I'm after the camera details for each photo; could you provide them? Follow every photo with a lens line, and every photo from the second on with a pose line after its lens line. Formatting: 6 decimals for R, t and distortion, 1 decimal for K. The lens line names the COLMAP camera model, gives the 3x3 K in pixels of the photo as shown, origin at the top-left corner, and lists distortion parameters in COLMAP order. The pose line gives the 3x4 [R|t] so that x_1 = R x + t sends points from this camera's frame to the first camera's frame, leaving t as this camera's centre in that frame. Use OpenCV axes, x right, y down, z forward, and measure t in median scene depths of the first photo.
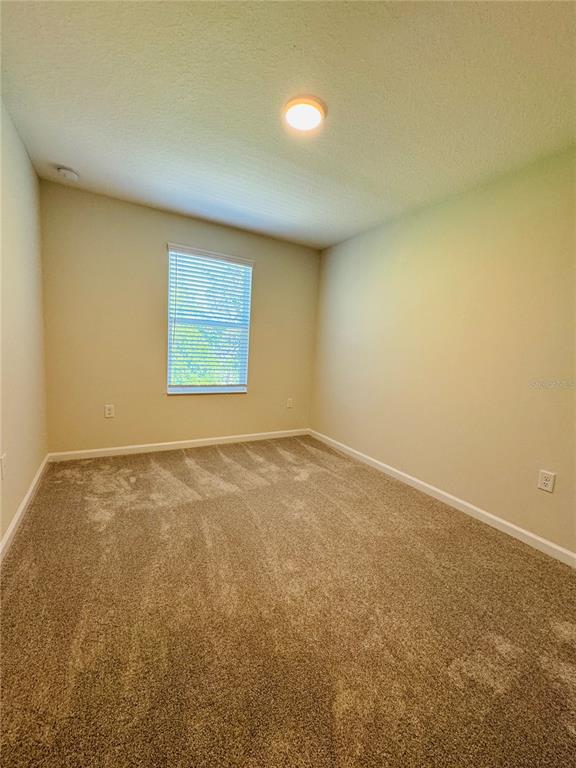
lens RADIAL K [[307.3, 0, 289.6], [0, 307.3, 382.5], [0, 0, 1]] dist [-0.001534, 0.000478]
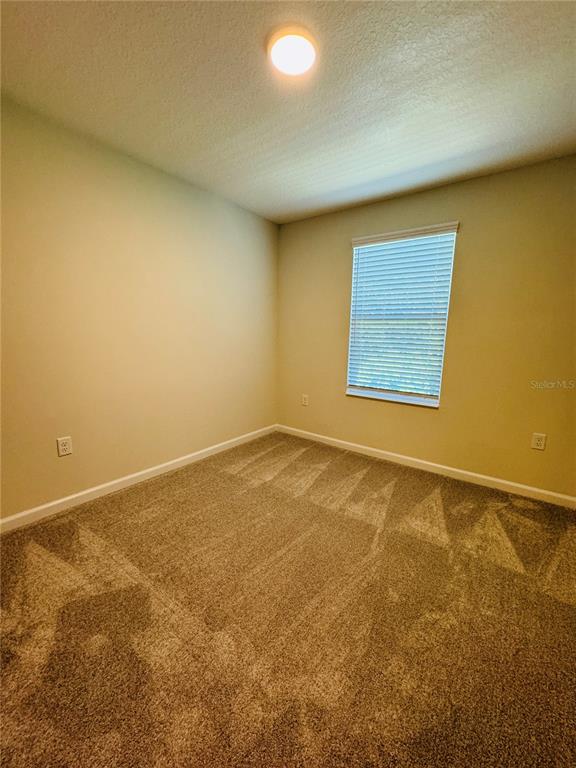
lens RADIAL K [[307.3, 0, 289.6], [0, 307.3, 382.5], [0, 0, 1]] dist [-0.001534, 0.000478]
pose [[0.387941, 0.091269, -0.917154, 0.432391], [-0.110615, 0.992503, 0.051978, -0.028977], [0.915023, 0.081287, 0.395128, 0.425046]]
